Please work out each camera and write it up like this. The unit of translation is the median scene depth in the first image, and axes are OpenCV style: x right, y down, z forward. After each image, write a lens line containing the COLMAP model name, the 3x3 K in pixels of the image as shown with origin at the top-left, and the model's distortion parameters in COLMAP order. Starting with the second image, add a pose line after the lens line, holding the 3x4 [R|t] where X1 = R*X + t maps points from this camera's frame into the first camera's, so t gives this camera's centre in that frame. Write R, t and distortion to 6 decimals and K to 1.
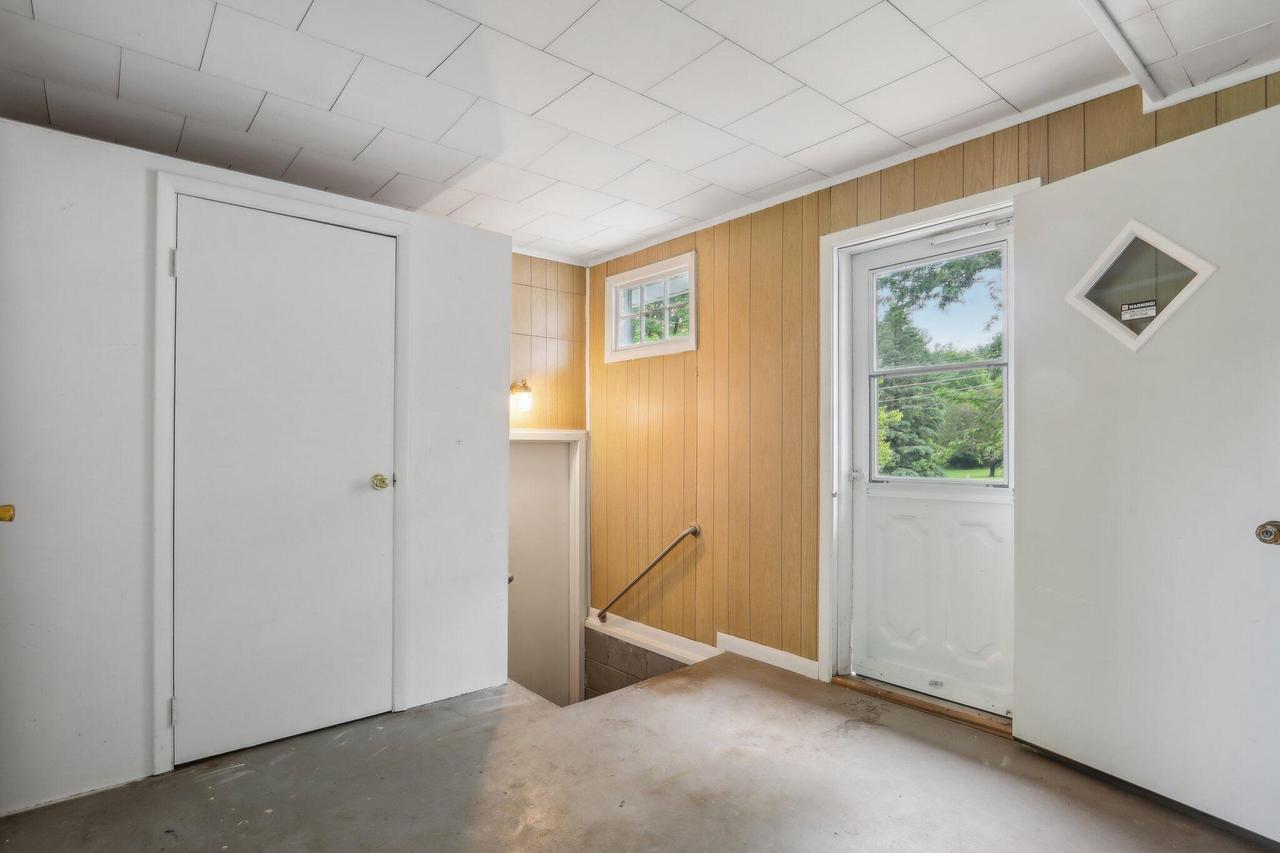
lens RADIAL K [[650.9, 0, 639.4], [0, 650.9, 437.7], [0, 0, 1]] dist [-0.000615, 0.000104]
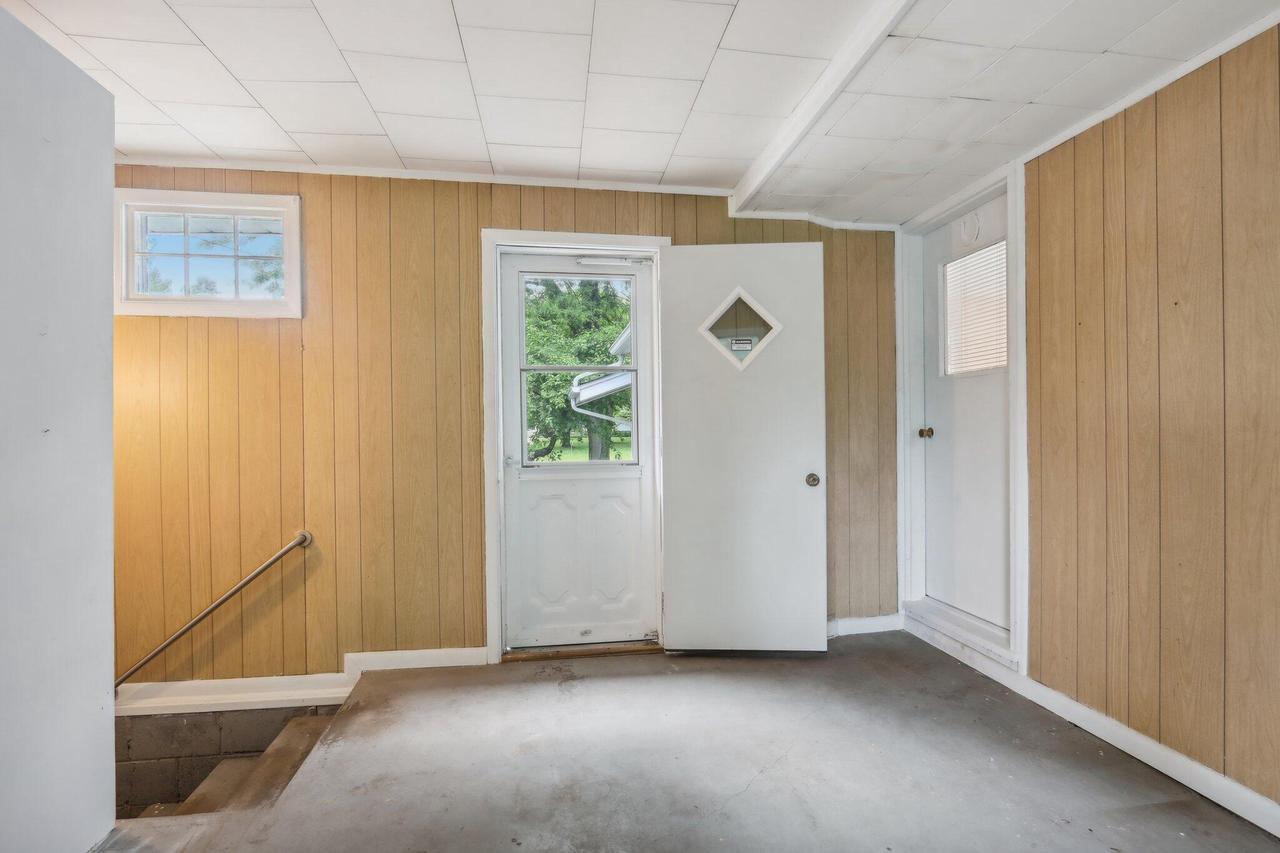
lens RADIAL K [[629.2, 0, 643.3], [0, 629.2, 431.1], [0, 0, 1]] dist [-0.011163, 0.000713]
pose [[0.534184, 0.001396, 0.845367, -0.435212], [-0.000965, 0.999999, -0.001042, 0.008371], [-0.845368, -0.000259, 0.534185, 0.275816]]
